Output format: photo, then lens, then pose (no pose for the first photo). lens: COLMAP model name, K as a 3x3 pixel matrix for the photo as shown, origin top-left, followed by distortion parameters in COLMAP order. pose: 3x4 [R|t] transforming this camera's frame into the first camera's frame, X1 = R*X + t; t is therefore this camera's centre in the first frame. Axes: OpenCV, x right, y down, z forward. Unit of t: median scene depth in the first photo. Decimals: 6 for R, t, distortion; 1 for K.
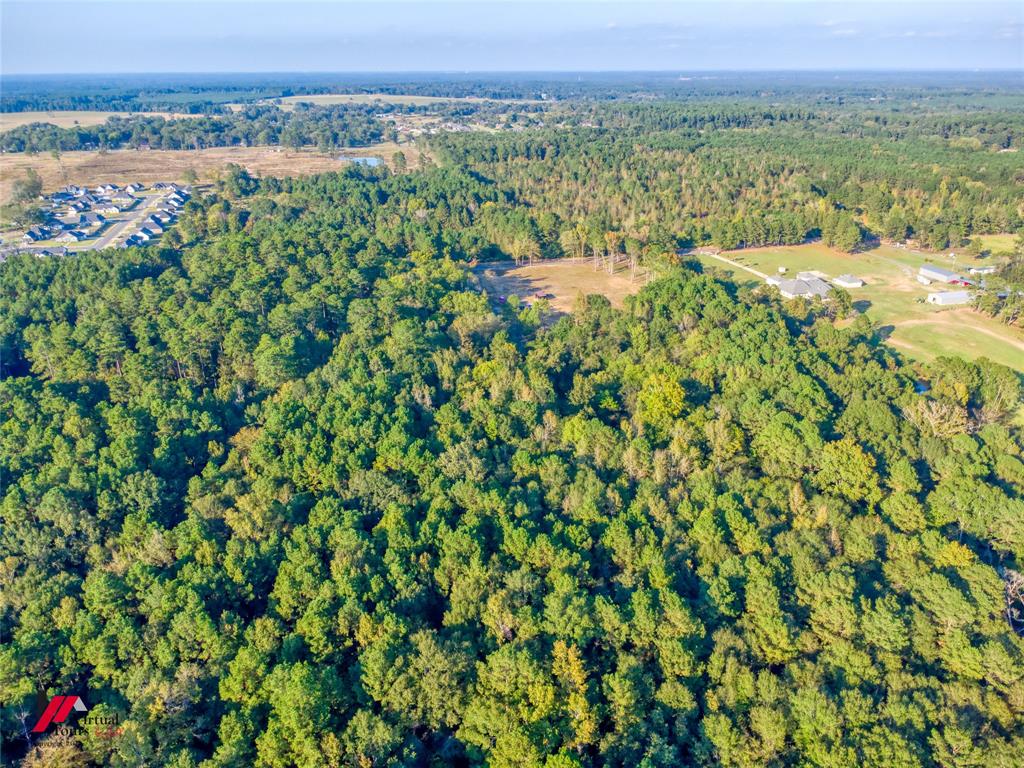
lens RADIAL K [[739.6, 0, 510.7], [0, 739.6, 384.3], [0, 0, 1]] dist [0.005084, -0.003969]
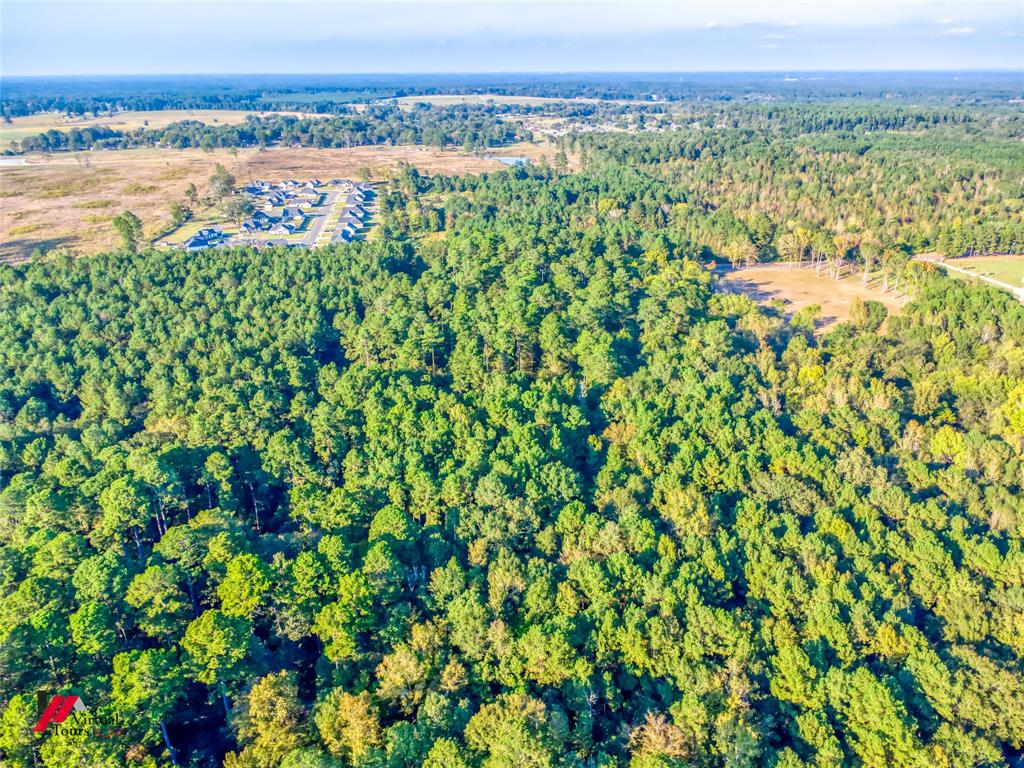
lens RADIAL K [[739.6, 0, 506.7], [0, 739.6, 382.4], [0, 0, 1]] dist [0.005084, -0.003969]
pose [[0.993616, 0.042920, -0.104332, -0.152459], [-0.043247, 0.999064, -0.000869, 0.003910], [0.104197, 0.005375, 0.994542, -0.007390]]
